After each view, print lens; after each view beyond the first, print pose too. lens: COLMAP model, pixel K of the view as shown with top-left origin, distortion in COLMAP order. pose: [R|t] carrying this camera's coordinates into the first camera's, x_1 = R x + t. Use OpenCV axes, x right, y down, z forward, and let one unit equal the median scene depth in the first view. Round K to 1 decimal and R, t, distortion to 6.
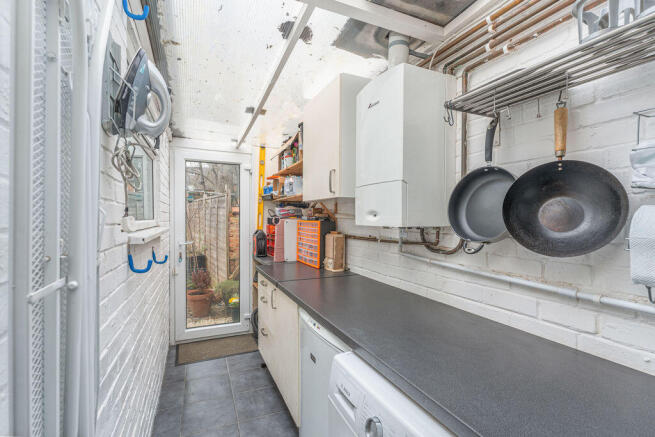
lens RADIAL K [[305.4, 0, 325.9], [0, 305.4, 217.6], [0, 0, 1]] dist [0.000561, -0.001043]
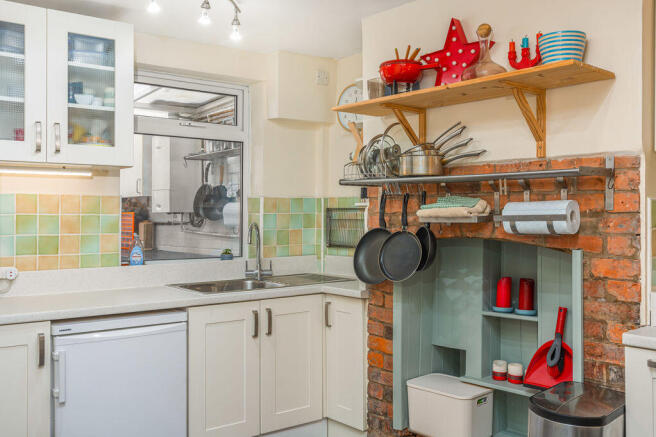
lens RADIAL K [[655.3, 0, 331.4], [0, 655.3, 212.3], [0, 0, 1]] dist [0.016079, 0.000000]
pose [[0.972966, -0.008949, 0.230776, 0.155436], [0.010966, 0.999912, -0.007460, 0.041485], [-0.230689, 0.009789, 0.972978, -1.938195]]
